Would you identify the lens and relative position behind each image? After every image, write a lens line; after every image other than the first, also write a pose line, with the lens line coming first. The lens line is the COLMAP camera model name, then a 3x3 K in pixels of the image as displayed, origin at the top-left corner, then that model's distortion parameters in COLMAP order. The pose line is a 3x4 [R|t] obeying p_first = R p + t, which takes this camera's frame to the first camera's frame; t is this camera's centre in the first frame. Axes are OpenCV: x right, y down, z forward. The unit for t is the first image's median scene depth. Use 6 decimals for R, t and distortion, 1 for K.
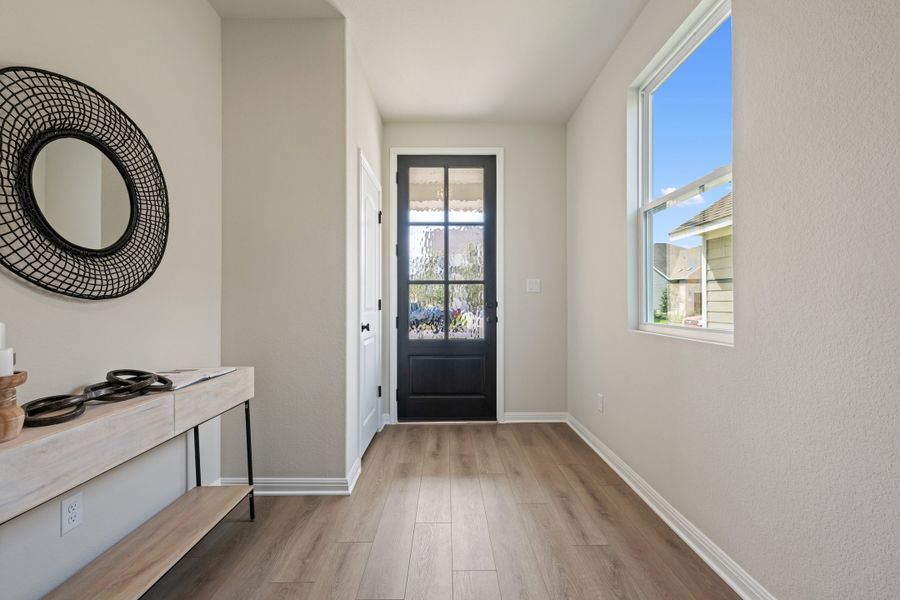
lens RADIAL K [[380.6, 0, 448.2], [0, 380.6, 298.9], [0, 0, 1]] dist [0.000582, -0.000106]
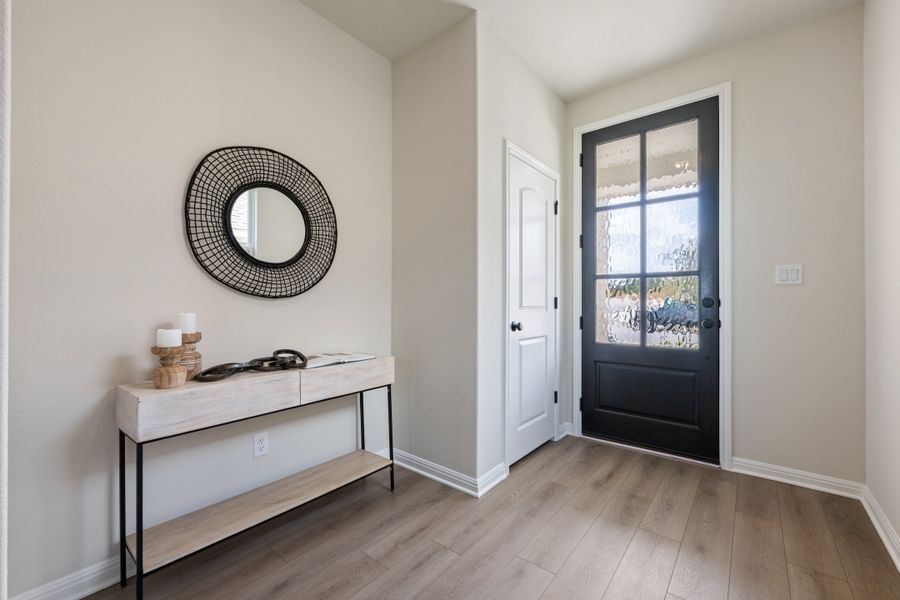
lens RADIAL K [[370.8, 0, 450.1], [0, 370.8, 297.1], [0, 0, 1]] dist [0.000067, 0.000169]
pose [[0.773735, -0.005431, -0.633486, 0.341514], [0.006120, 0.999981, -0.001098, 0.002195], [0.633480, -0.003028, 0.773753, 0.260897]]
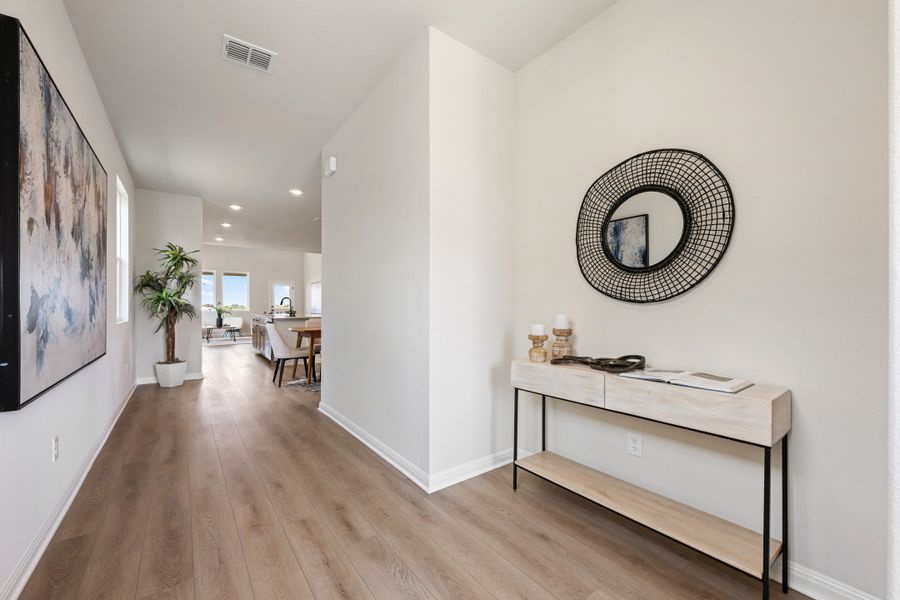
lens RADIAL K [[362.1, 0, 450.8], [0, 362.1, 306.4], [0, 0, 1]] dist [0.009264, 0.000036]
pose [[-0.796440, 0.002632, -0.604712, 0.331234], [0.008888, 0.999933, -0.007354, 0.013554], [0.604652, -0.011231, -0.796410, 1.232974]]
